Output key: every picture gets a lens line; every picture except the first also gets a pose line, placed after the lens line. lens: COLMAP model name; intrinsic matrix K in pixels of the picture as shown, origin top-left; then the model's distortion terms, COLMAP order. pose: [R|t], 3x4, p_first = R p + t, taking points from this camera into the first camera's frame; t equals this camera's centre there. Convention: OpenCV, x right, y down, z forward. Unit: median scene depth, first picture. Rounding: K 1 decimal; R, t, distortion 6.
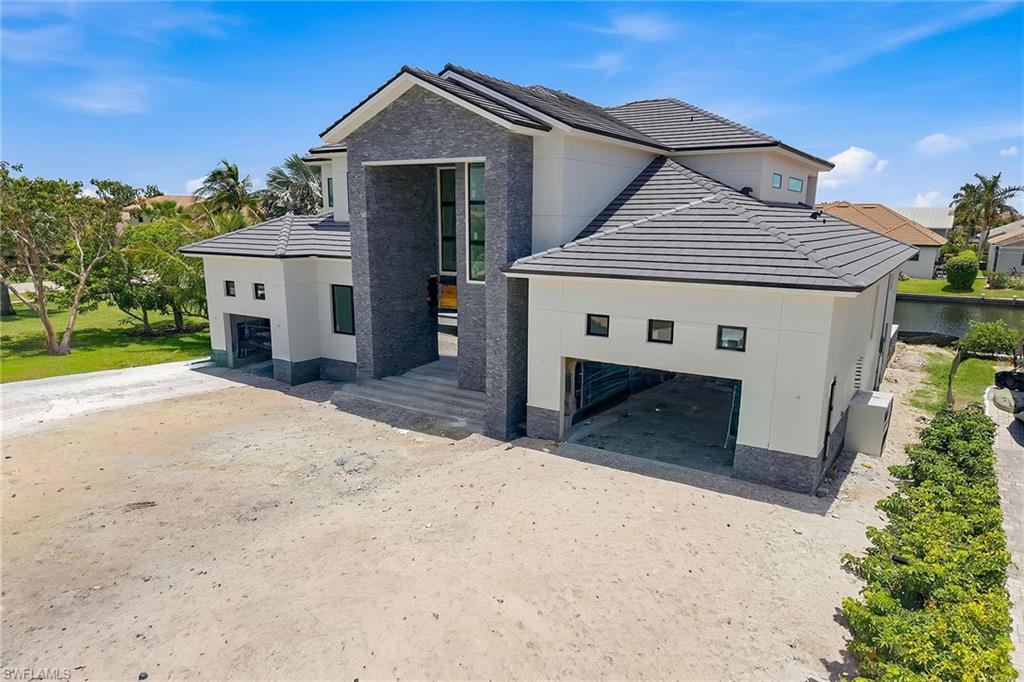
lens RADIAL K [[699.7, 0, 510.7], [0, 699.7, 370.5], [0, 0, 1]] dist [0.024949, -0.002888]
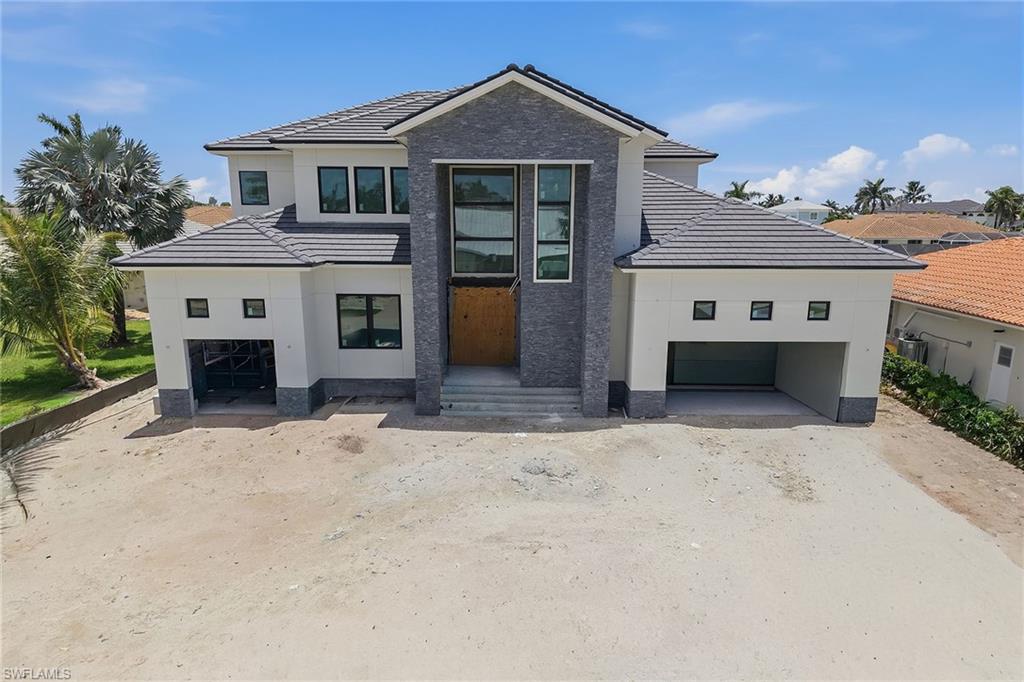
lens RADIAL K [[699.7, 0, 510.7], [0, 699.7, 370.5], [0, 0, 1]] dist [0.024949, -0.002888]
pose [[0.836200, -0.129122, 0.533008, -0.690869], [0.119725, 0.991426, 0.052346, -0.058363], [-0.535197, 0.020043, 0.844490, 0.173034]]
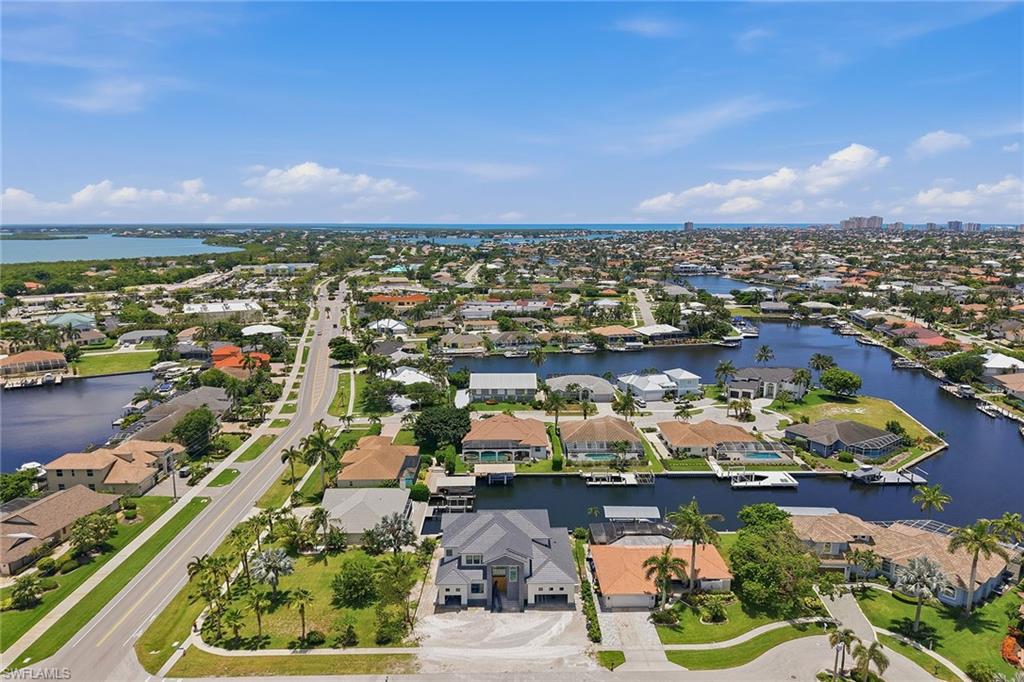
lens RADIAL K [[691.0, 0, 517.9], [0, 691.0, 358.8], [0, 0, 1]] dist [0.046259, -0.056859]
pose [[0.826799, -0.118160, 0.549948, -2.885469], [0.123319, 0.991979, 0.027734, -2.069038], [-0.548814, 0.044889, 0.834739, -3.741334]]
